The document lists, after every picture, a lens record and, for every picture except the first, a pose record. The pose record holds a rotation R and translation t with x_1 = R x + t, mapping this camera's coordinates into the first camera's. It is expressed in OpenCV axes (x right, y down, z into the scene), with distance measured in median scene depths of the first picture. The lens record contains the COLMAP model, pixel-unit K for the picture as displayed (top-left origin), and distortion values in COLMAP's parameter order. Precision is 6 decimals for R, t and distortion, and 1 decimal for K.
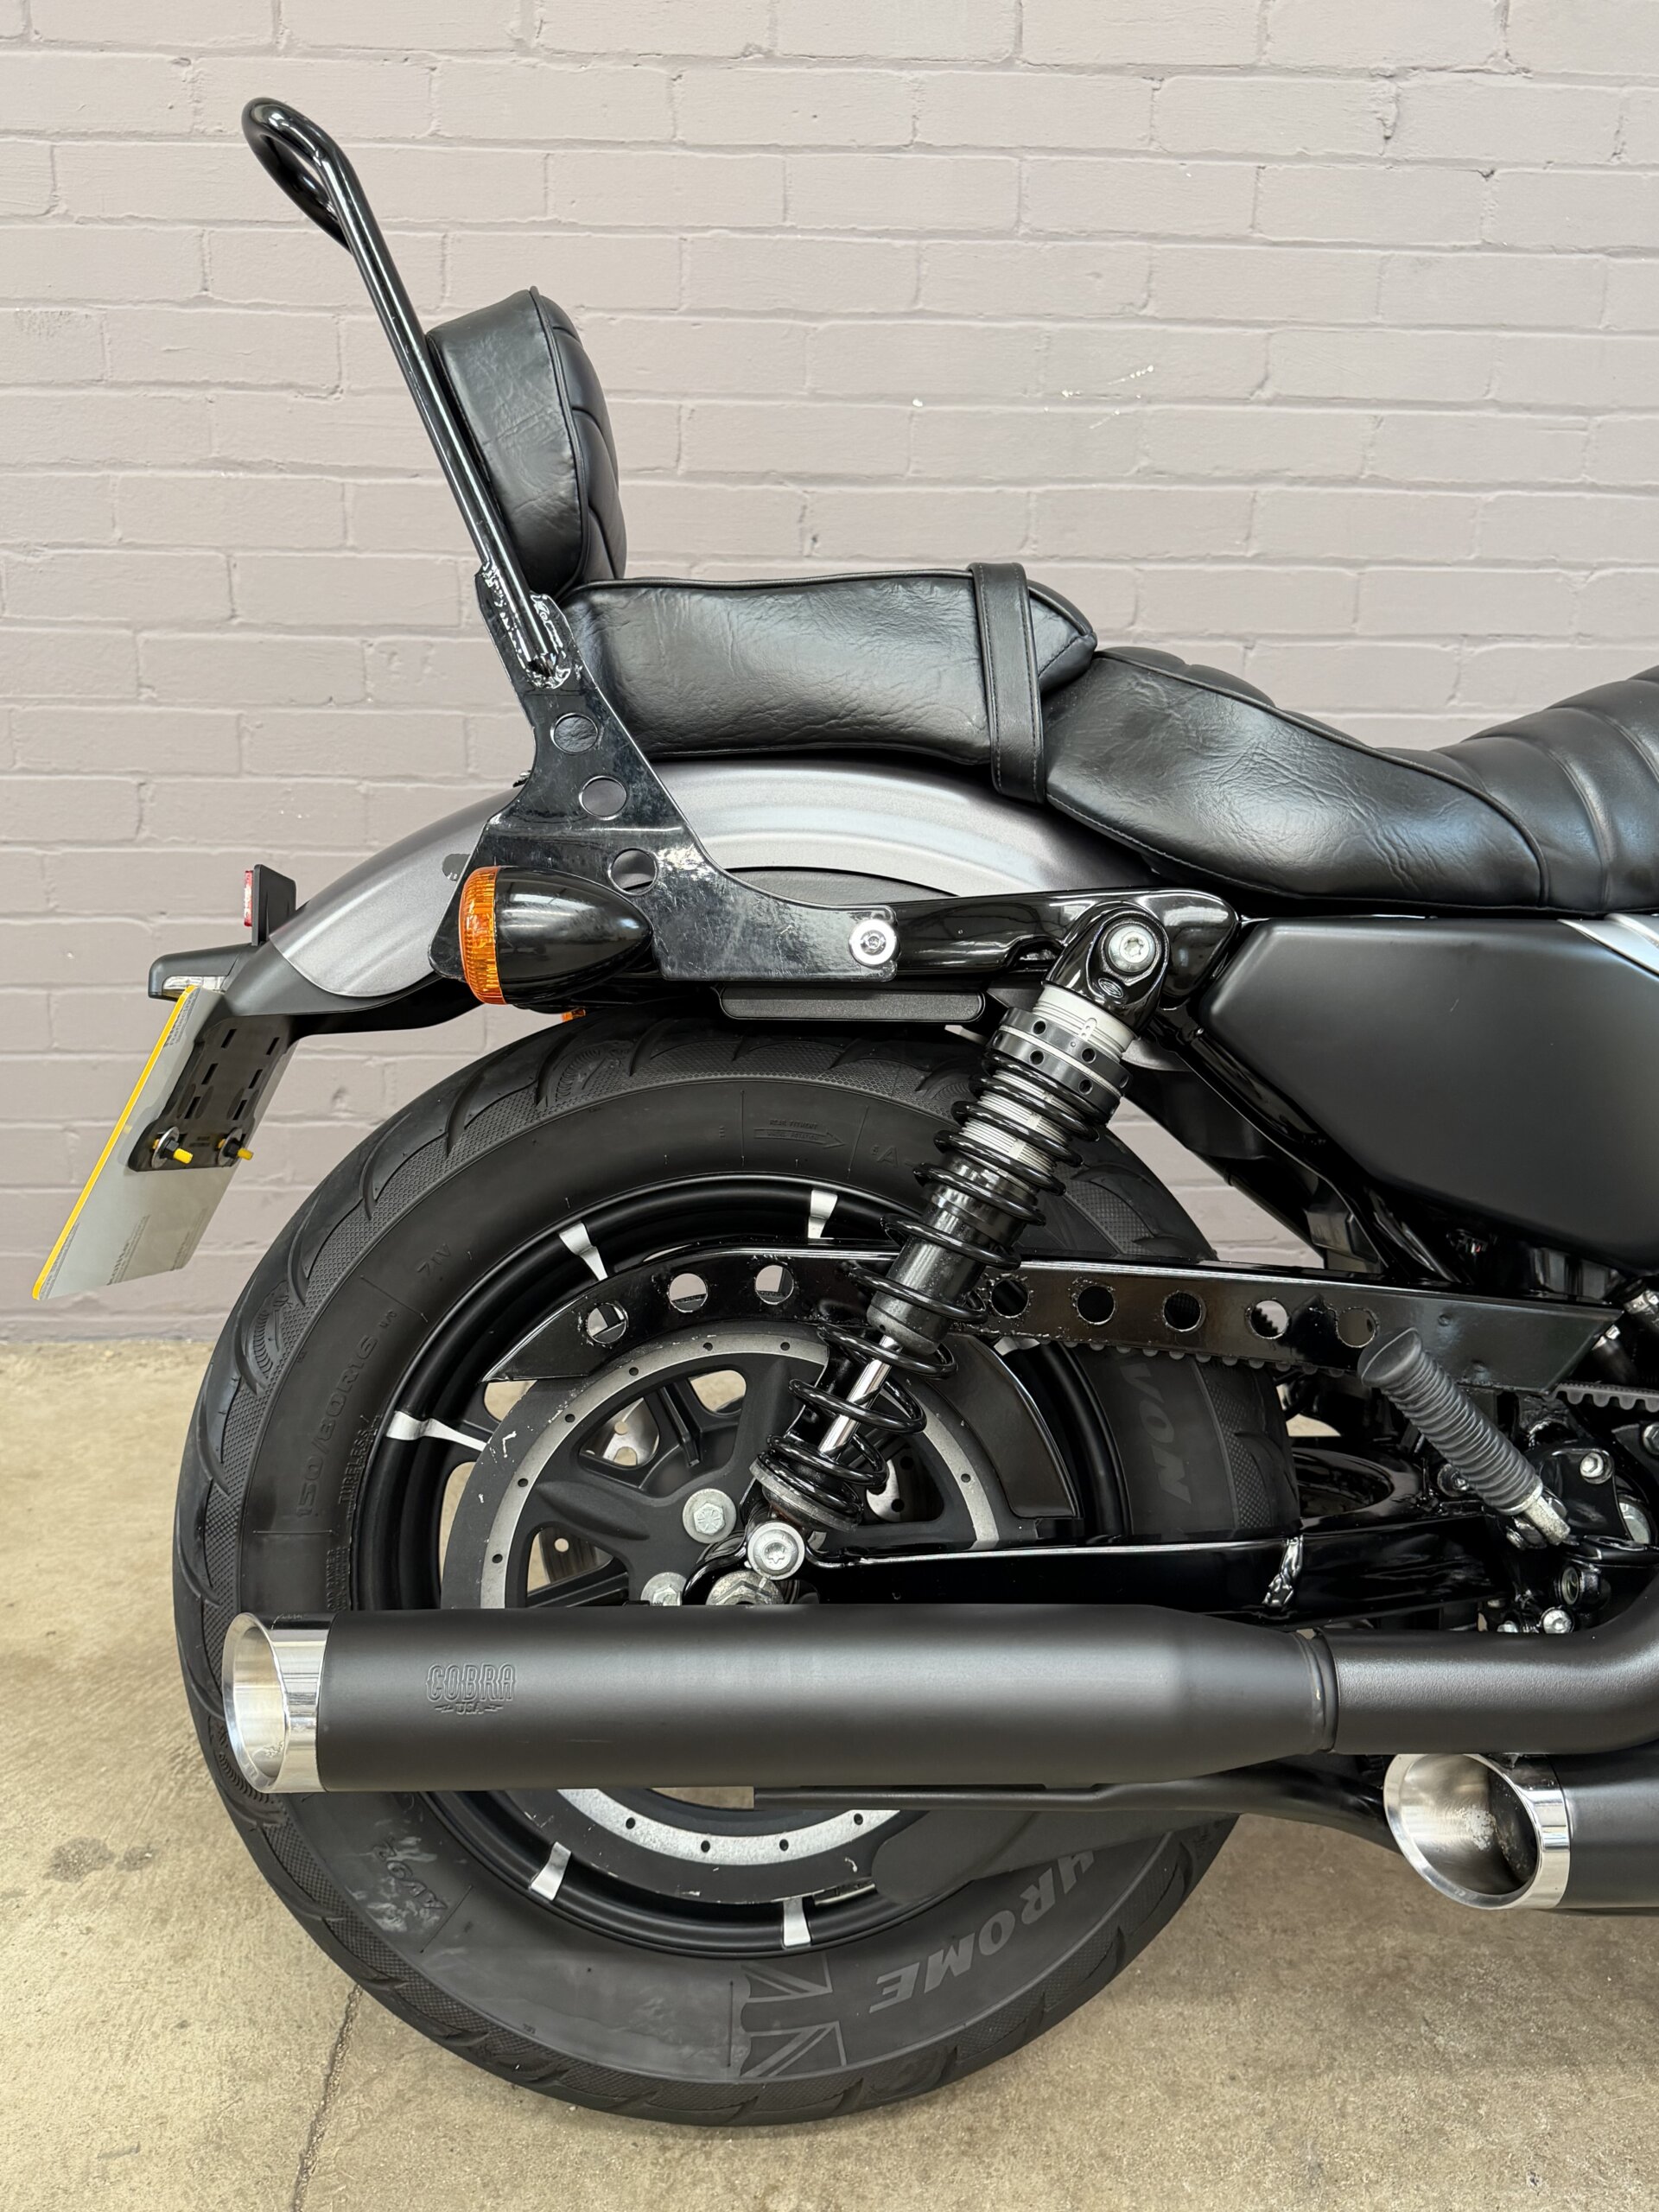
lens RADIAL K [[1823.1, 0, 827.4], [0, 1823.1, 1106.5], [0, 0, 1]] dist [0.001098, -0.007391]
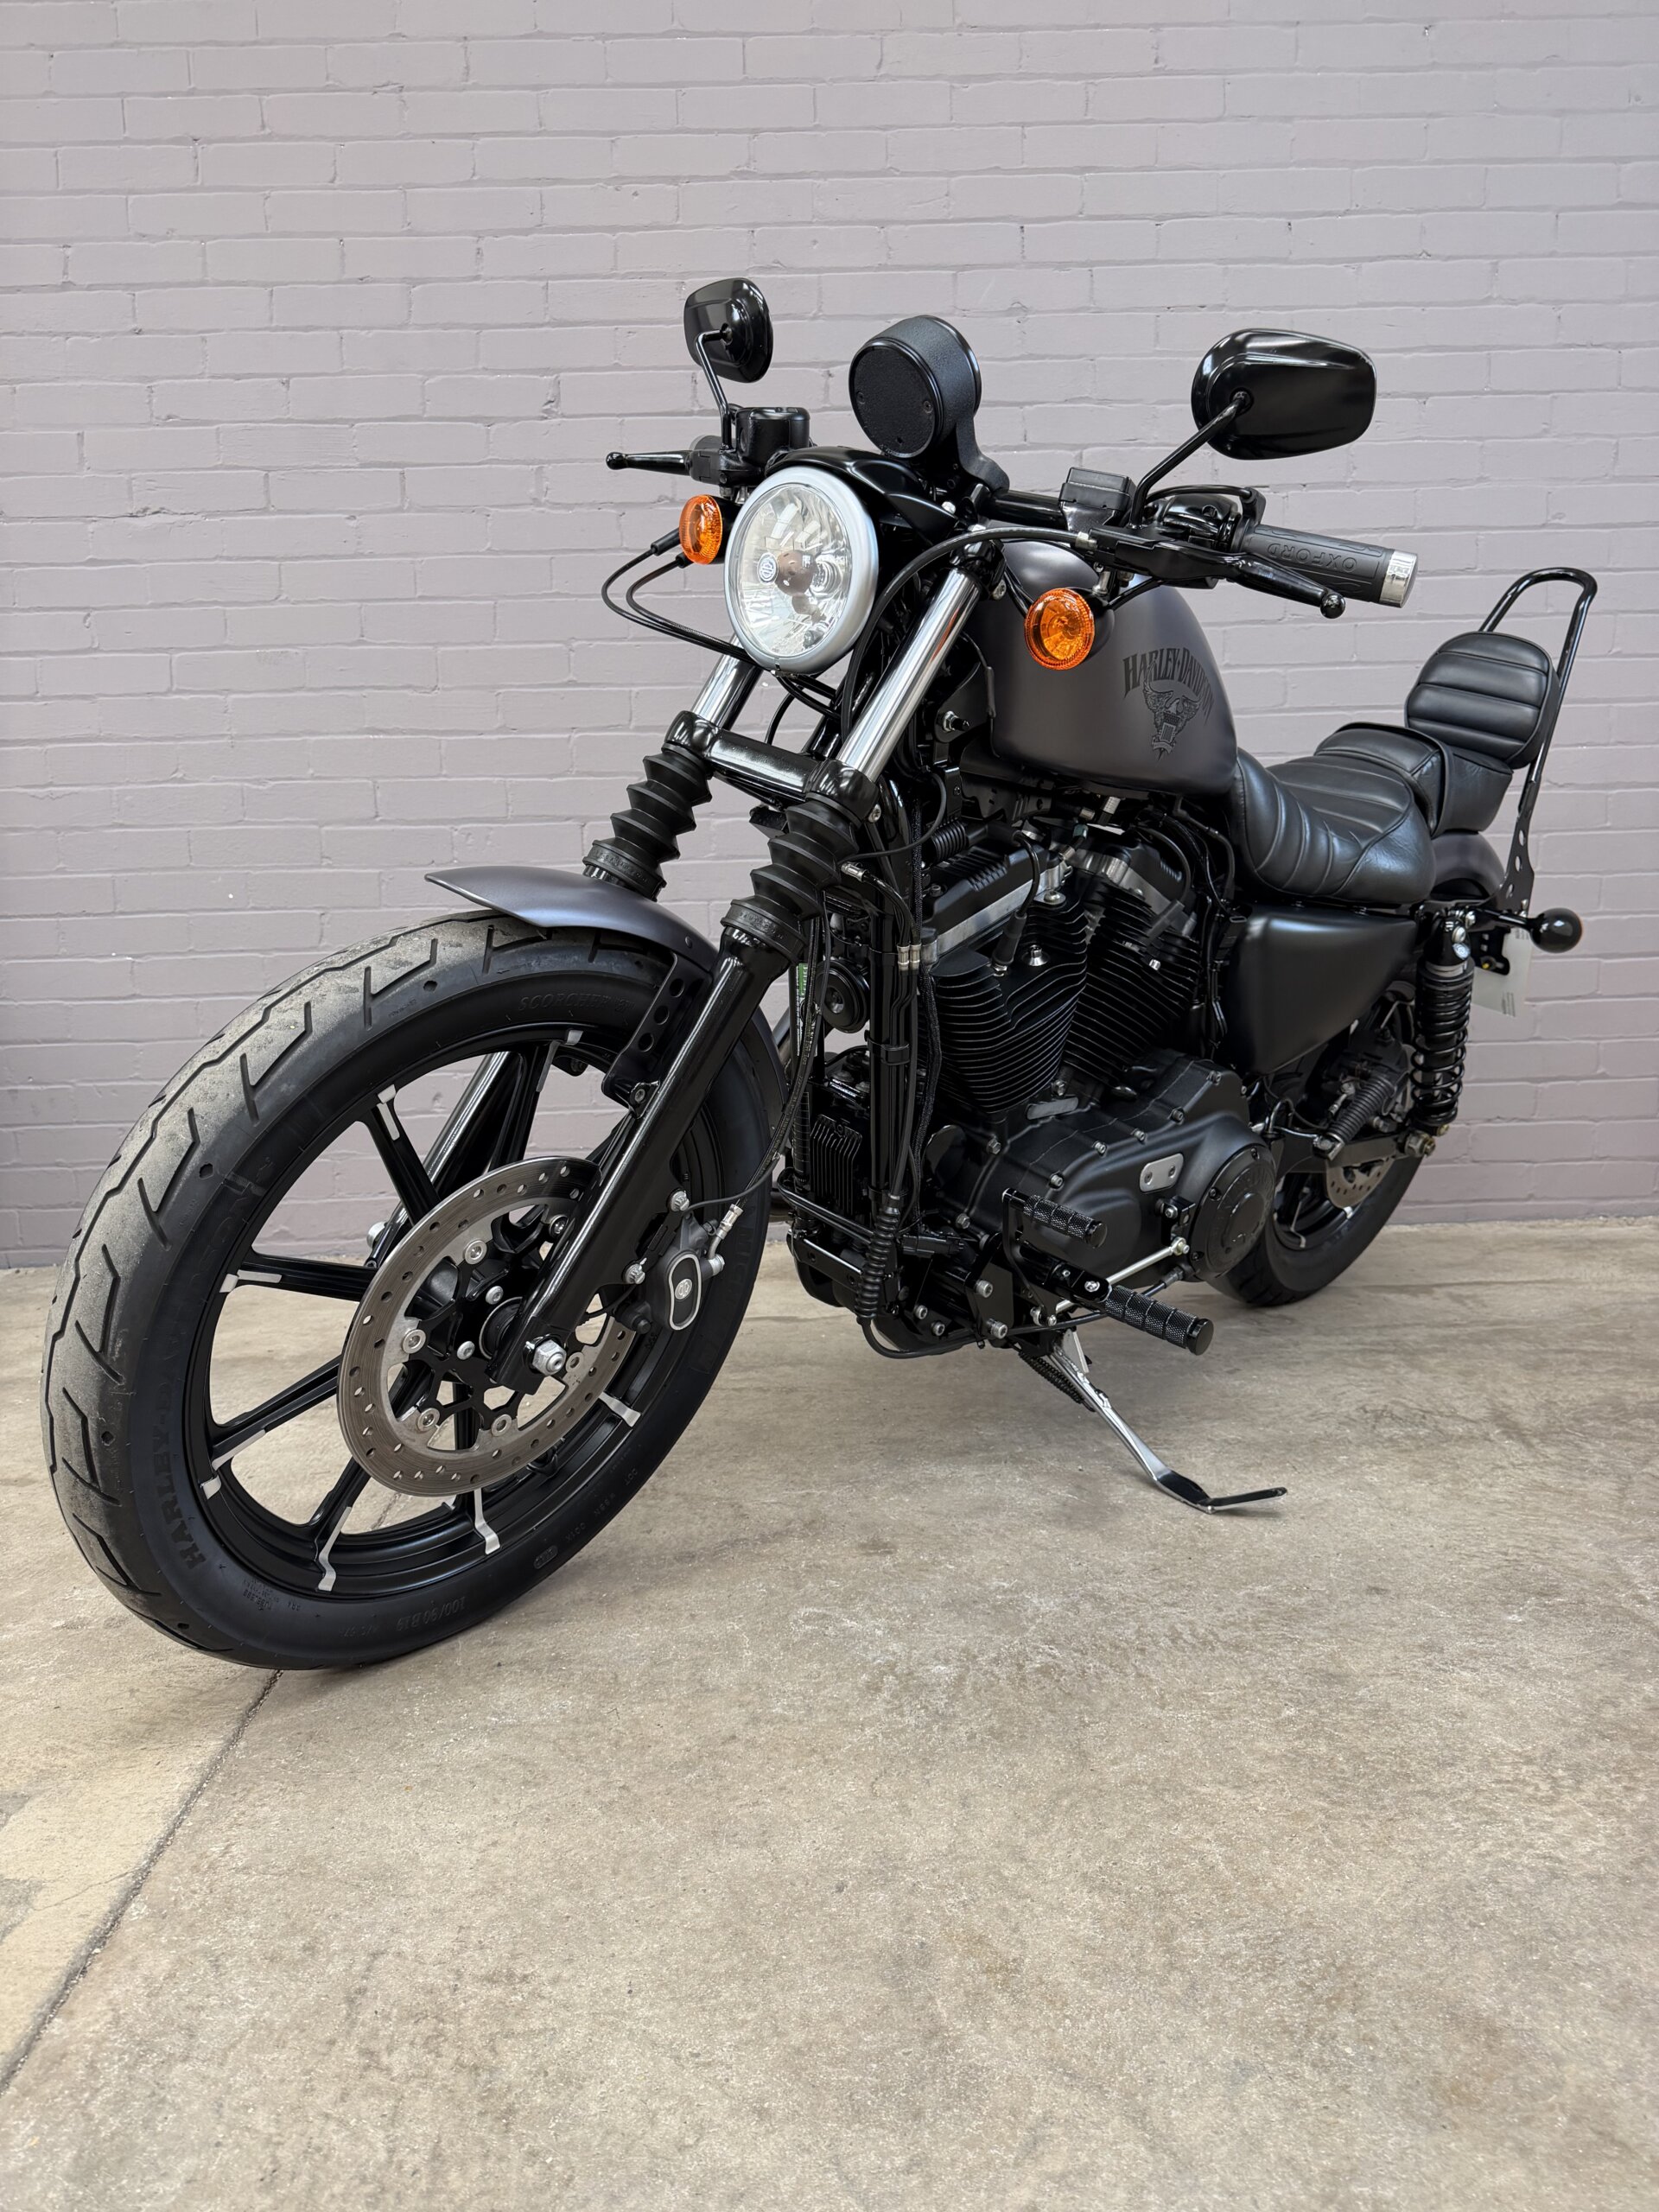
lens RADIAL K [[1582.0, 0, 832.0], [0, 1582.0, 1116.6], [0, 0, 1]] dist [0.023656, -0.030569]
pose [[0.999126, -0.034359, -0.023816, 0.141119], [0.030604, 0.989213, -0.143254, 0.256956], [0.028481, 0.142400, 0.989399, -0.464901]]
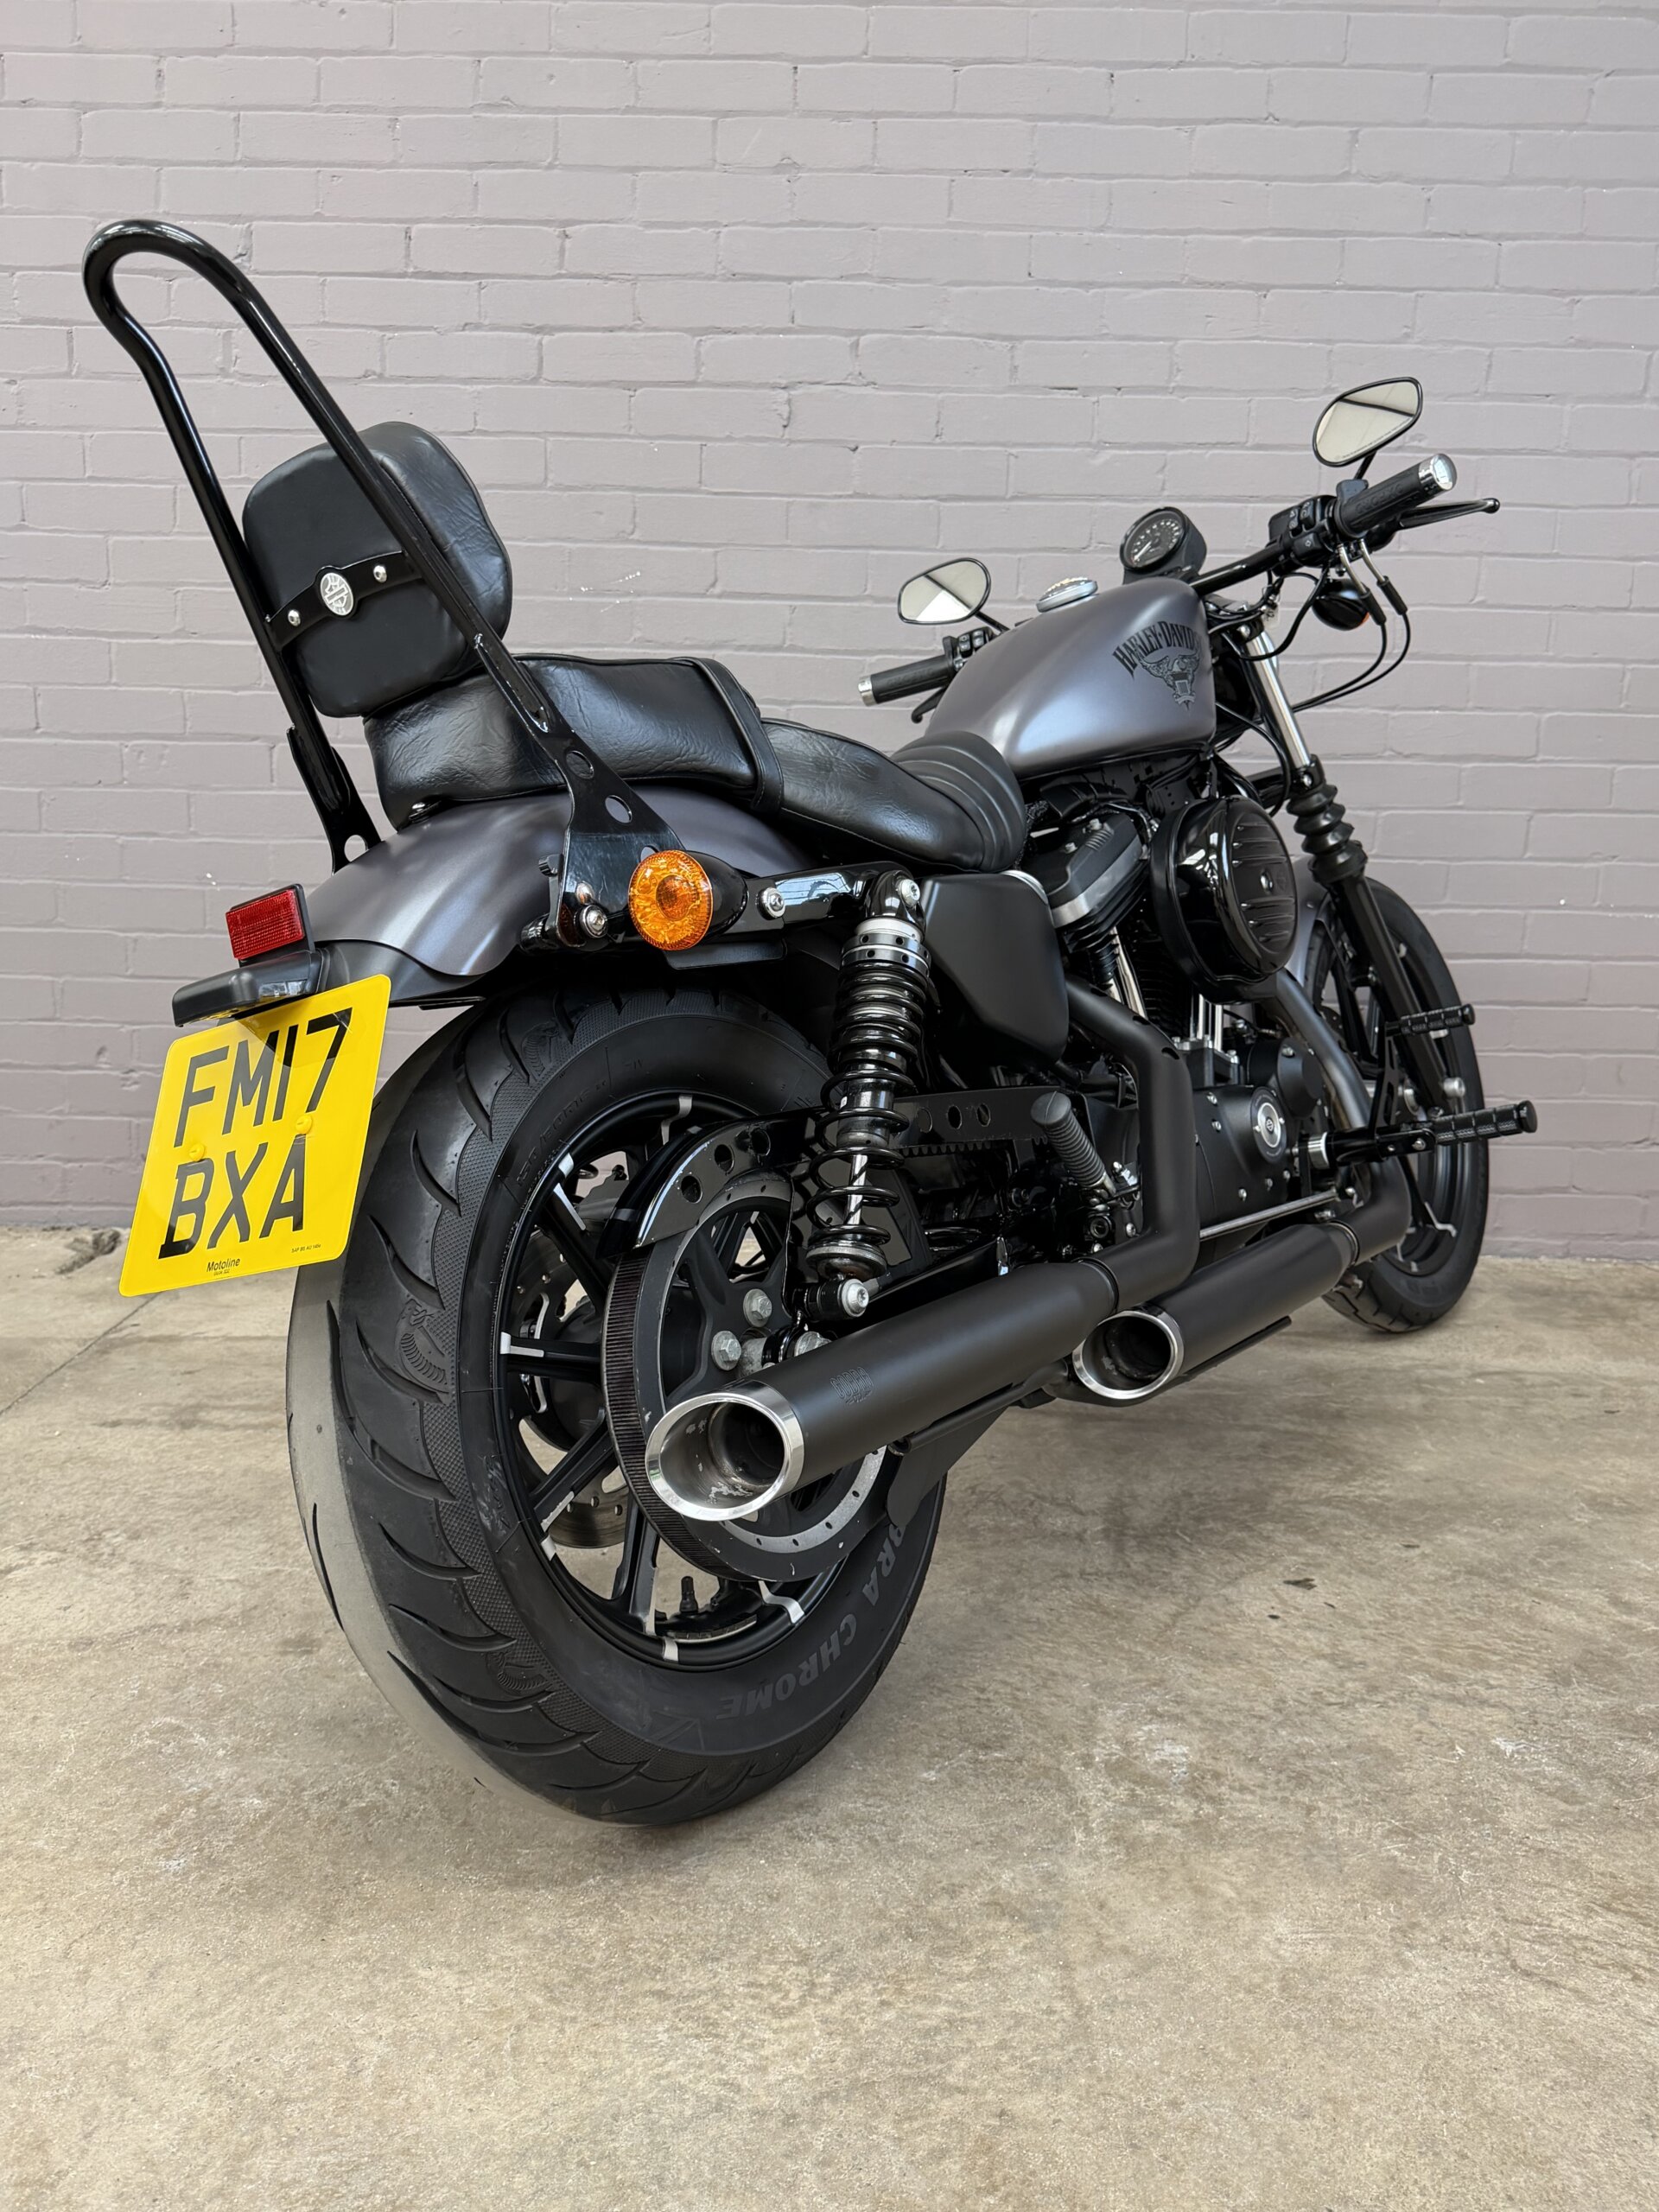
lens RADIAL K [[1823.1, 0, 849.0], [0, 1823.1, 1112.9], [0, 0, 1]] dist [0.001098, -0.007391]
pose [[0.998710, 0.017152, -0.047787, 0.448021], [-0.021460, 0.995607, -0.091142, 0.182871], [0.046013, 0.092050, 0.994691, -0.471032]]
